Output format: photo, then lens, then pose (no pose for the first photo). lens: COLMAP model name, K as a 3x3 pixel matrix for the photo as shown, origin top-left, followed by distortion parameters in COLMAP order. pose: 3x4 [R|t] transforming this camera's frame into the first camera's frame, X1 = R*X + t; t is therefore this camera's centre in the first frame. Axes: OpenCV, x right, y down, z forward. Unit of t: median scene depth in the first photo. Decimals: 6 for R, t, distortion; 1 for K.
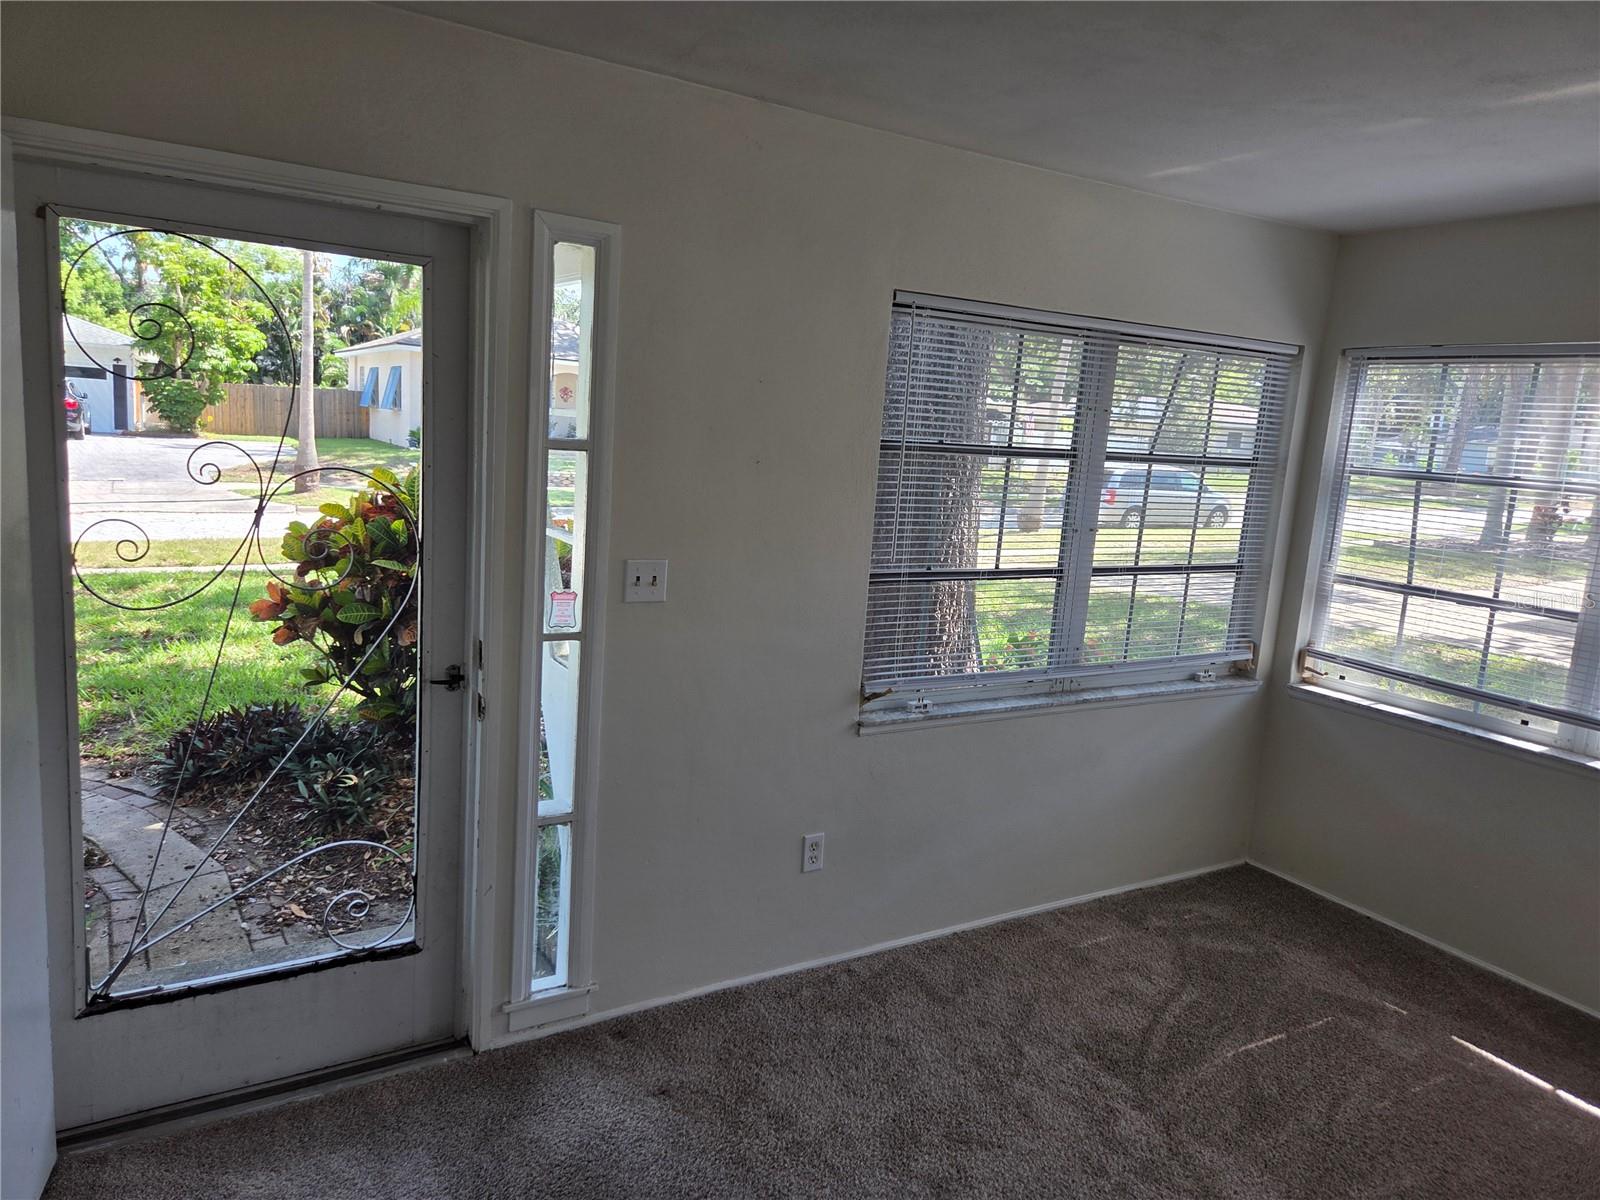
lens RADIAL K [[1068.1, 0, 801.3], [0, 1068.1, 589.9], [0, 0, 1]] dist [0.061489, -0.059439]
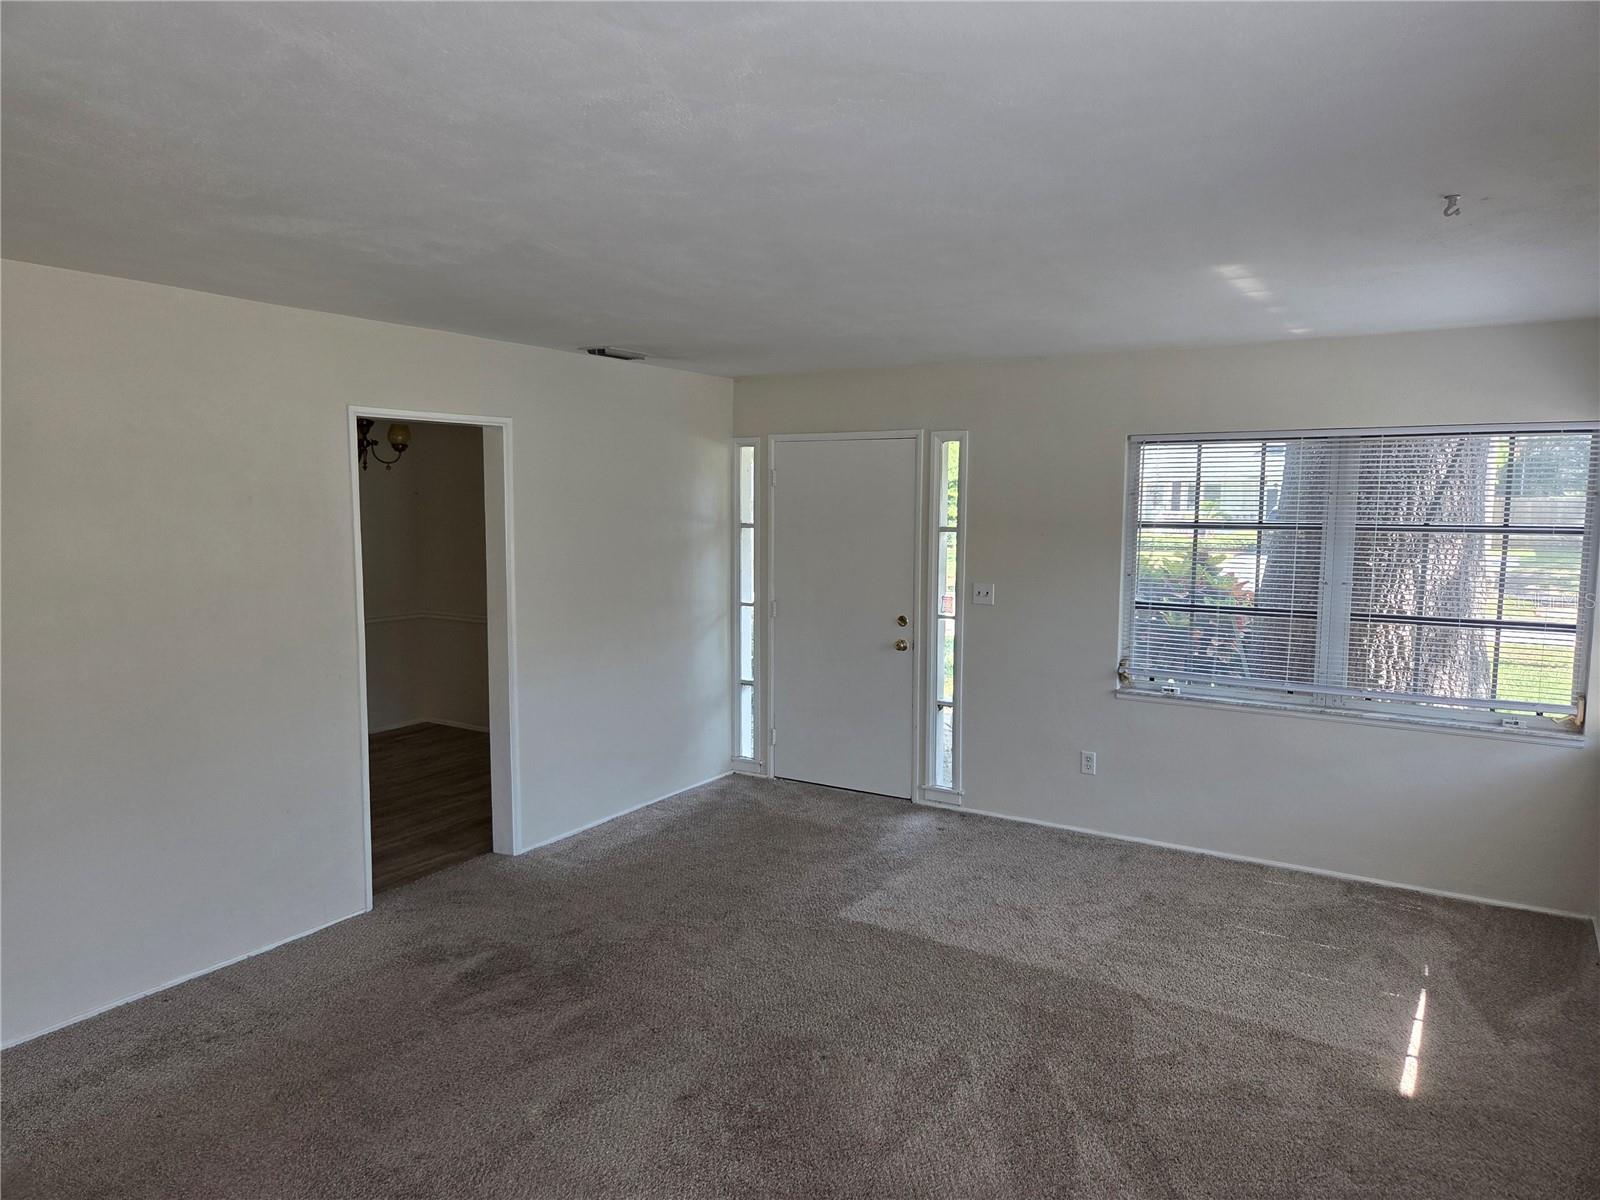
lens RADIAL K [[1071.2, 0, 800.0], [0, 1071.2, 600.0], [0, 0, 1]] dist [0.091921, -0.062522]
pose [[0.441675, 0.012018, -0.897095, 1.654395], [-0.116523, 0.992210, -0.044076, 0.144583], [0.889576, 0.123999, 0.439634, -0.238148]]
